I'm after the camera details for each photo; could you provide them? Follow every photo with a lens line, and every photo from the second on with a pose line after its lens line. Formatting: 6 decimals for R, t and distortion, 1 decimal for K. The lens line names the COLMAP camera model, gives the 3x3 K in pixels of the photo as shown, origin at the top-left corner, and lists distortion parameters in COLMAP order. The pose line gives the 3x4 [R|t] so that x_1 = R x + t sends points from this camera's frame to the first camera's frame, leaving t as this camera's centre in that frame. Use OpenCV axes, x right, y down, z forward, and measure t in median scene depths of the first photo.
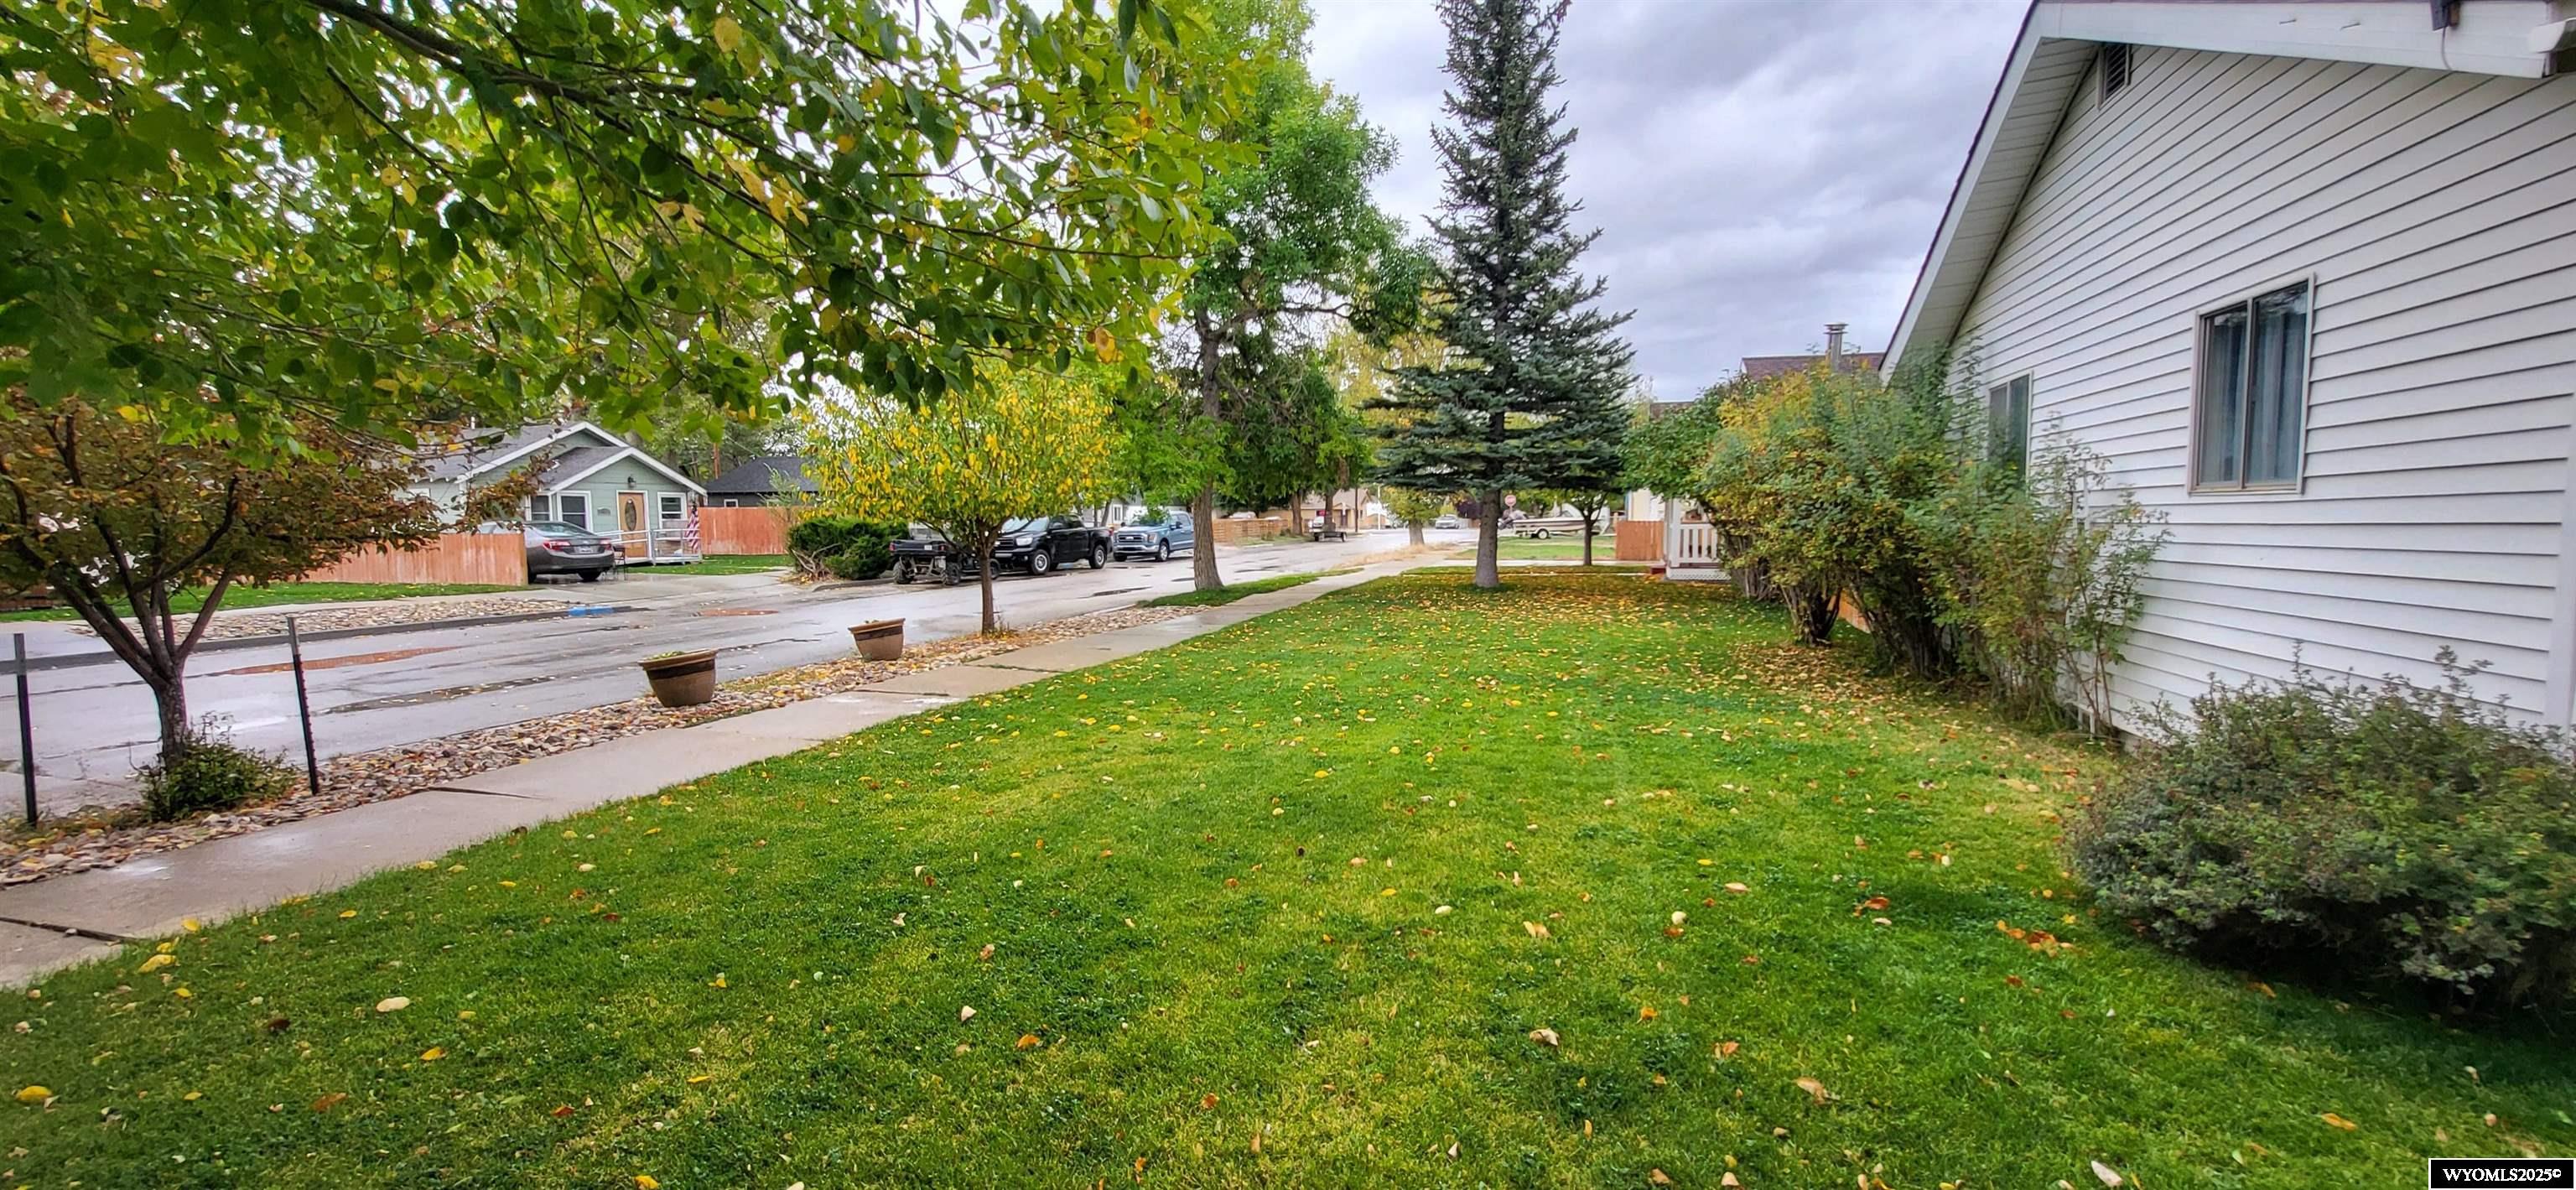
lens RADIAL K [[1034.9, 0, 1299.6], [0, 1034.9, 594.8], [0, 0, 1]] dist [-0.001368, -0.000113]
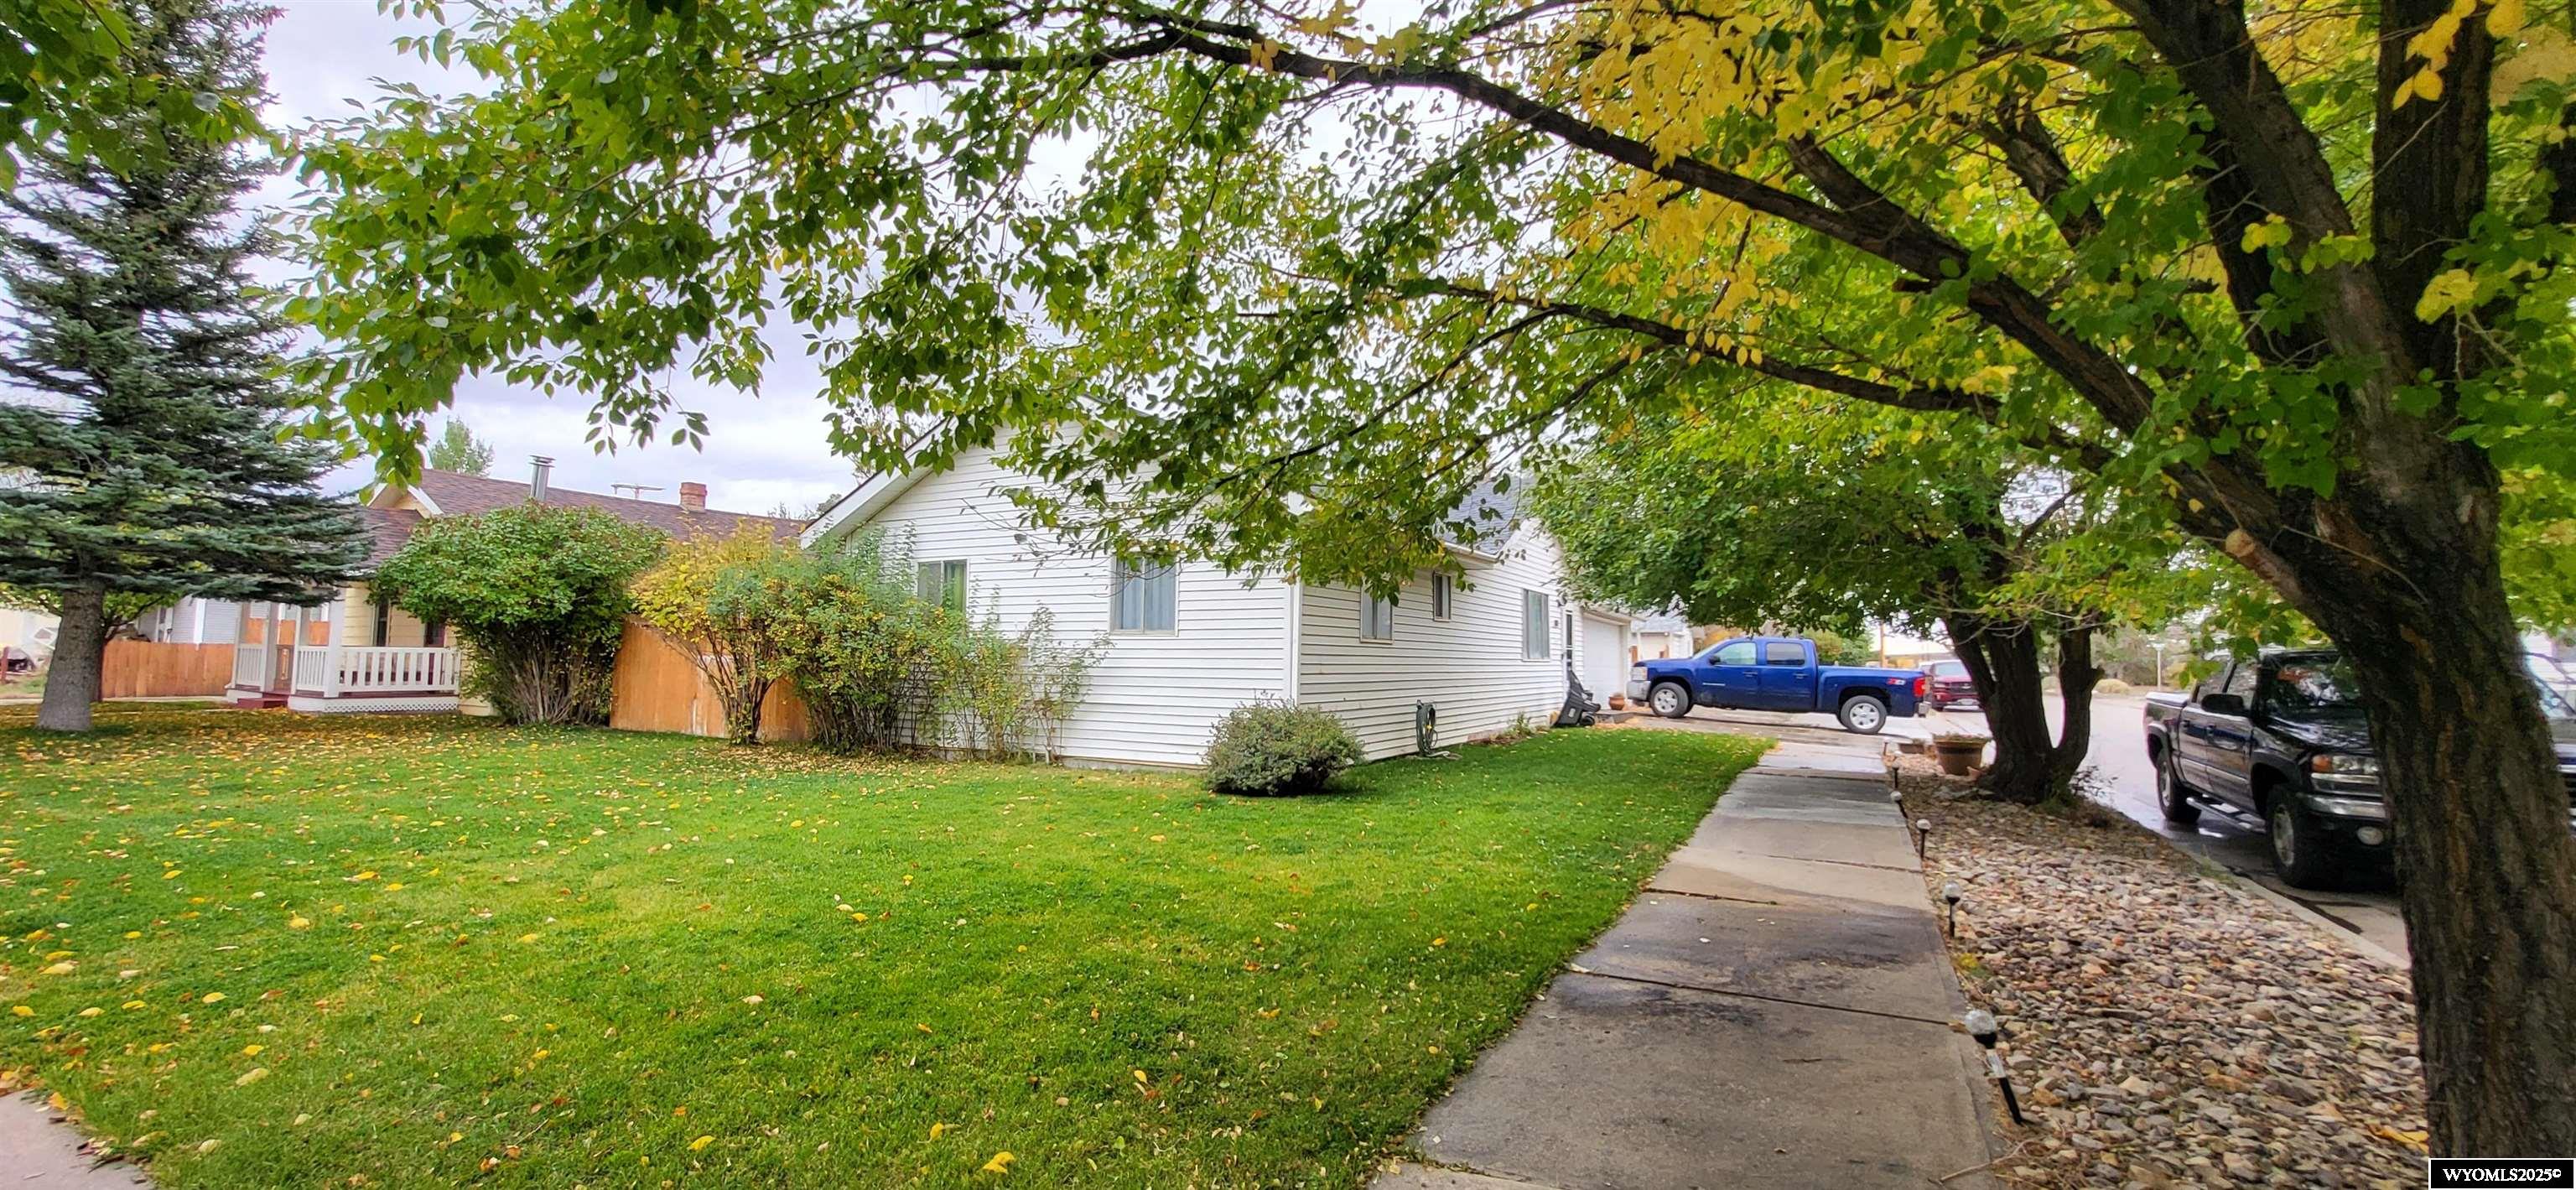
lens RADIAL K [[1034.9, 0, 1299.6], [0, 1034.9, 594.8], [0, 0, 1]] dist [-0.001368, -0.000113]
pose [[0.214710, 0.070612, 0.974122, -0.283945], [0.055690, 0.994875, -0.084392, 0.005246], [-0.975089, 0.072368, 0.209677, 0.045720]]
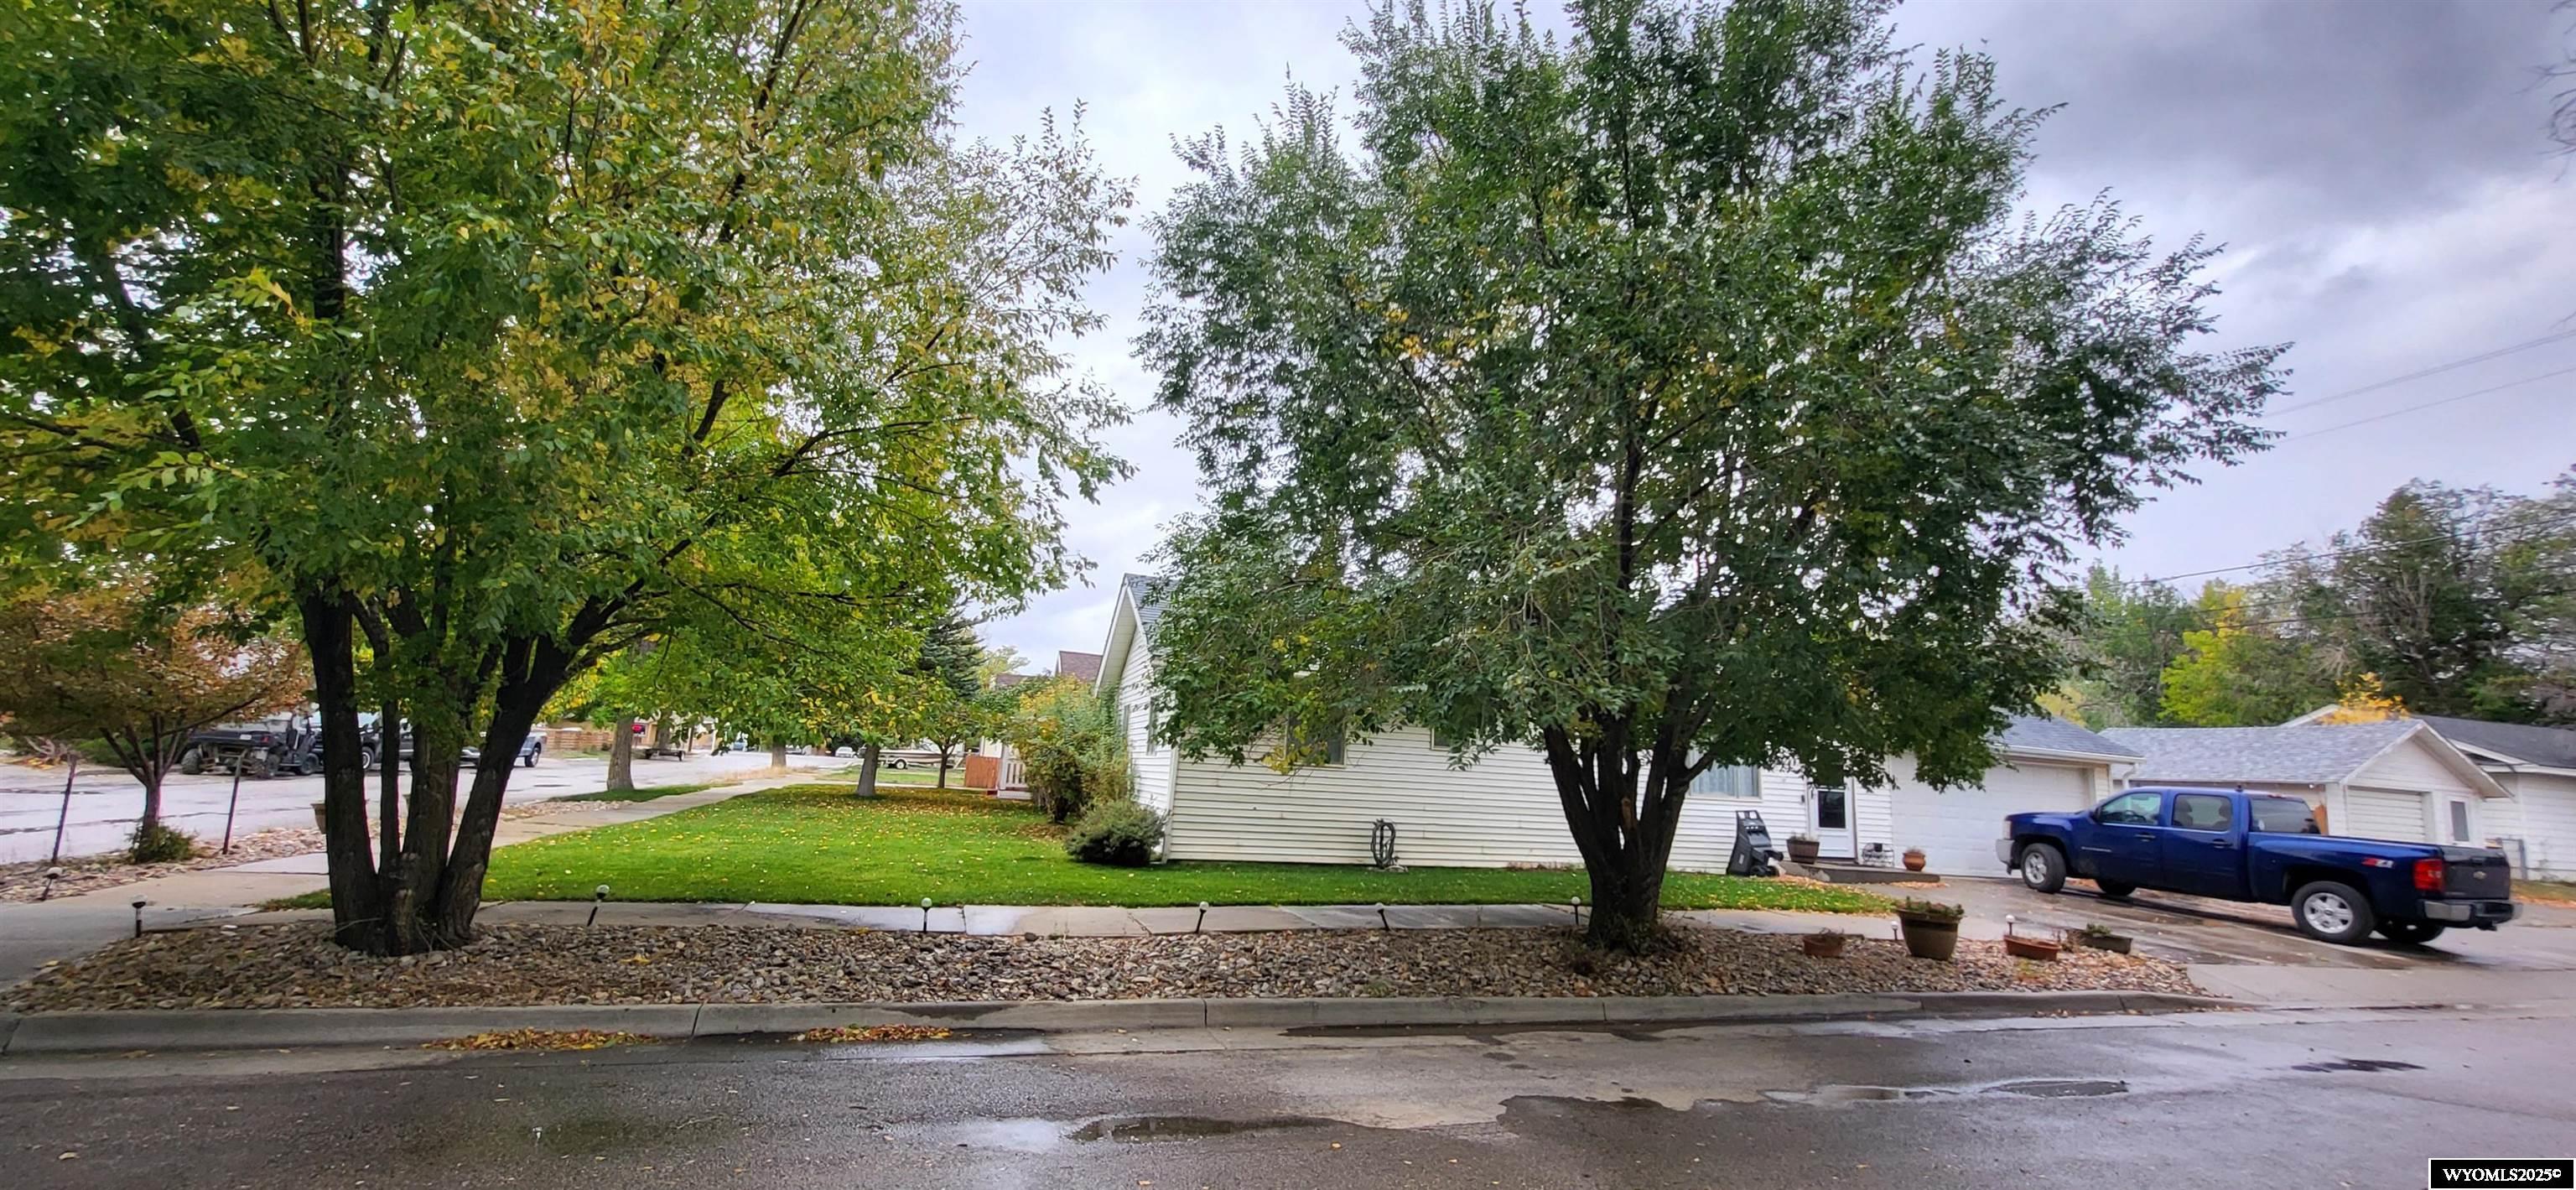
lens RADIAL K [[1034.9, 0, 1299.6], [0, 1034.9, 594.8], [0, 0, 1]] dist [-0.001368, -0.000113]
pose [[0.824057, 0.148695, 0.546644, -0.139384], [-0.021572, 0.972475, -0.232006, 0.038990], [-0.566096, 0.179394, 0.804583, -0.498585]]
